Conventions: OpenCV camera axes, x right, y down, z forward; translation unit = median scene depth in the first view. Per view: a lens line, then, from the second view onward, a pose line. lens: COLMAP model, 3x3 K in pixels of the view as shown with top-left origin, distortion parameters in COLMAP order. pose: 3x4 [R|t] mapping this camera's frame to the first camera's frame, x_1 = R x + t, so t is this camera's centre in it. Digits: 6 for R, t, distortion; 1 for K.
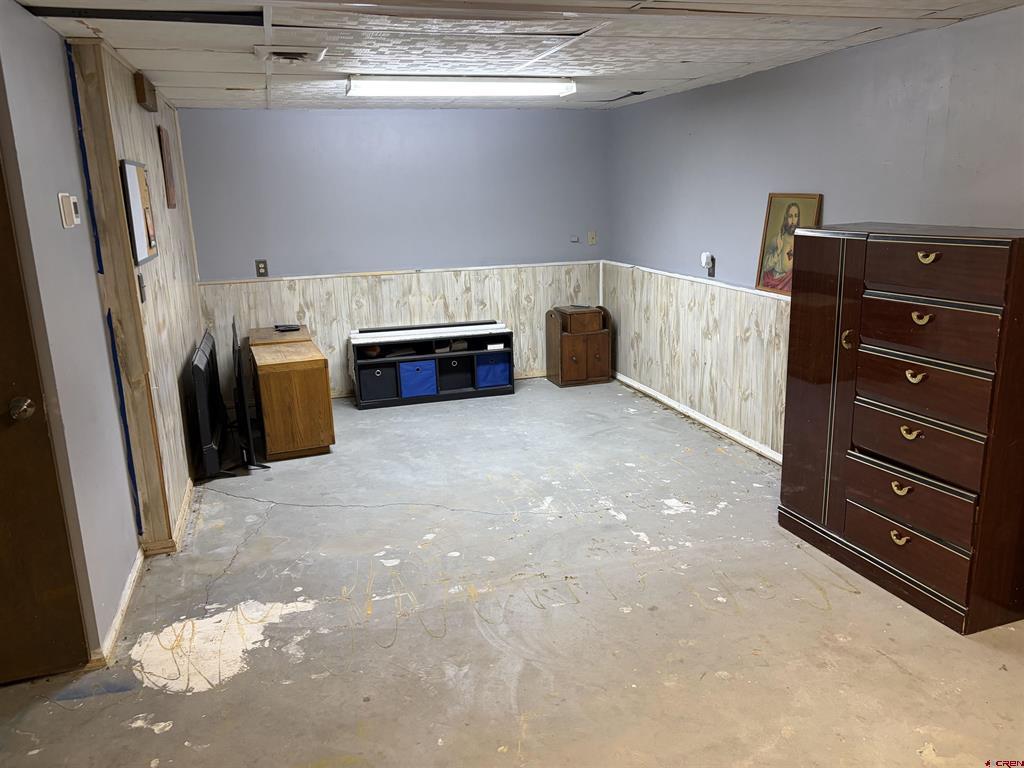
lens RADIAL K [[776.3, 0, 511.8], [0, 776.3, 385.0], [0, 0, 1]] dist [0.039356, -0.007366]
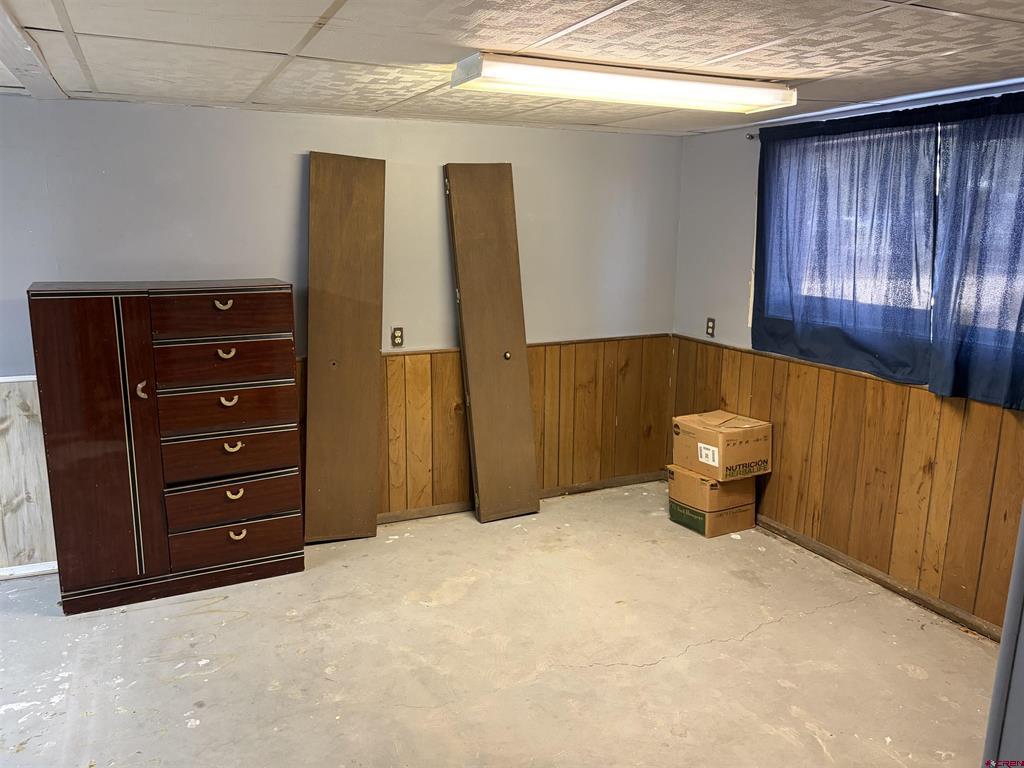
lens RADIAL K [[776.3, 0, 512.8], [0, 776.3, 381.6], [0, 0, 1]] dist [0.039356, -0.007366]
pose [[-0.122966, -0.171833, 0.977422, -0.686902], [0.236840, 0.951357, 0.197046, -0.164060], [-0.963735, 0.255723, -0.076288, 0.614562]]
